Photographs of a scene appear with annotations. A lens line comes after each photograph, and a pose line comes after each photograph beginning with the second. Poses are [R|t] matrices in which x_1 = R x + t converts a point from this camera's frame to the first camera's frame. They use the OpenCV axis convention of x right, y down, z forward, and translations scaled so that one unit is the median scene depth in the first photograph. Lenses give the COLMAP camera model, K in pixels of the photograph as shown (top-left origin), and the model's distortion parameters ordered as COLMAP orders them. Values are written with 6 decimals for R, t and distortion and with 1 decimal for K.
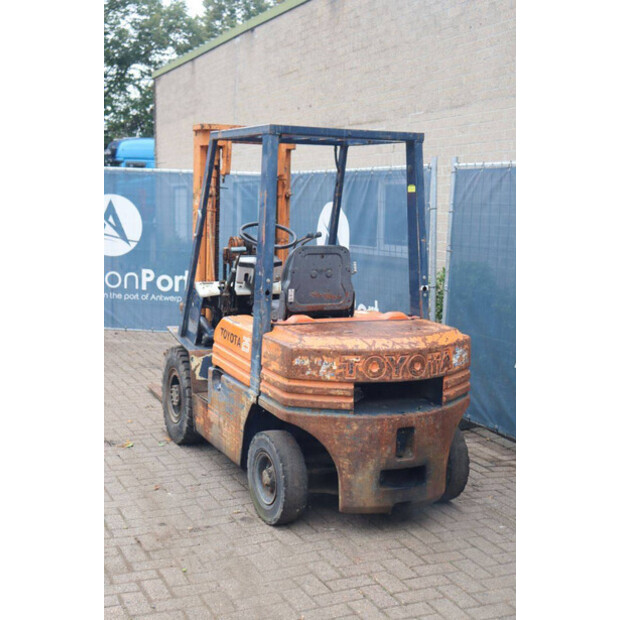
lens RADIAL K [[876.5, 0, 308.3], [0, 876.5, 310.7], [0, 0, 1]] dist [0.104060, 0.000000]
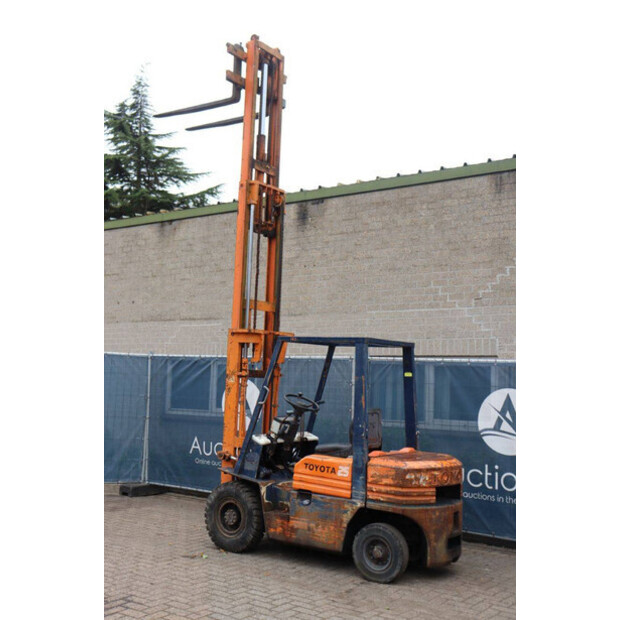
lens RADIAL K [[760.6, 0, 308.9], [0, 760.6, 308.1], [0, 0, 1]] dist [-0.014945, 0.000000]
pose [[0.865106, 0.054244, 0.498648, -0.903634], [0.049059, 0.980218, -0.191743, 0.010622], [-0.499185, 0.190341, 0.845331, -0.201700]]
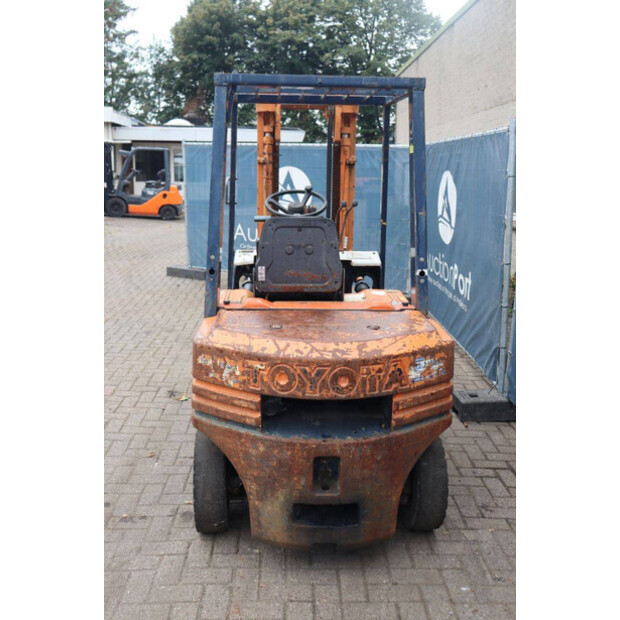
lens RADIAL K [[621.0, 0, 311.1], [0, 621.0, 307.9], [0, 0, 1]] dist [-0.037791, 0.000000]
pose [[0.926067, 0.076249, -0.369574, 0.287787], [-0.044038, 0.994518, 0.094837, -0.049293], [0.374780, -0.071550, 0.924349, 0.490074]]
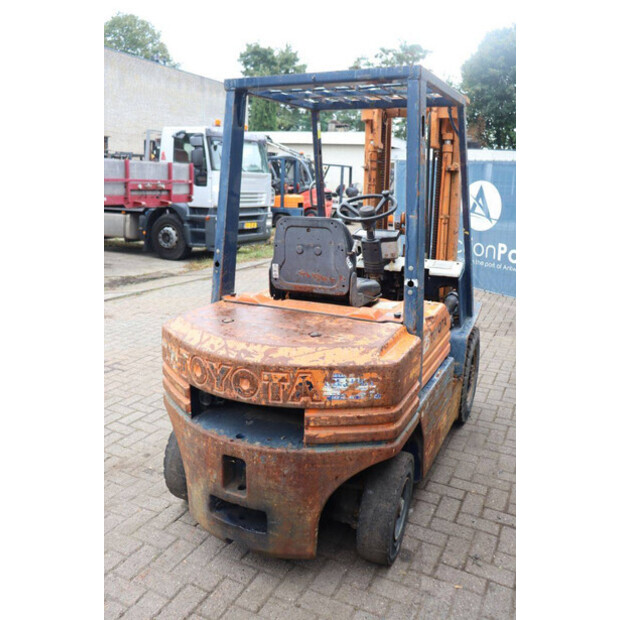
lens RADIAL K [[535.8, 0, 310.6], [0, 535.8, 312.9], [0, 0, 1]] dist [-0.091788, 0.050258]
pose [[0.635657, 0.174822, -0.751916, 0.475434], [-0.104732, 0.984544, 0.140370, -0.062385], [0.764835, -0.010477, 0.644142, 0.745026]]
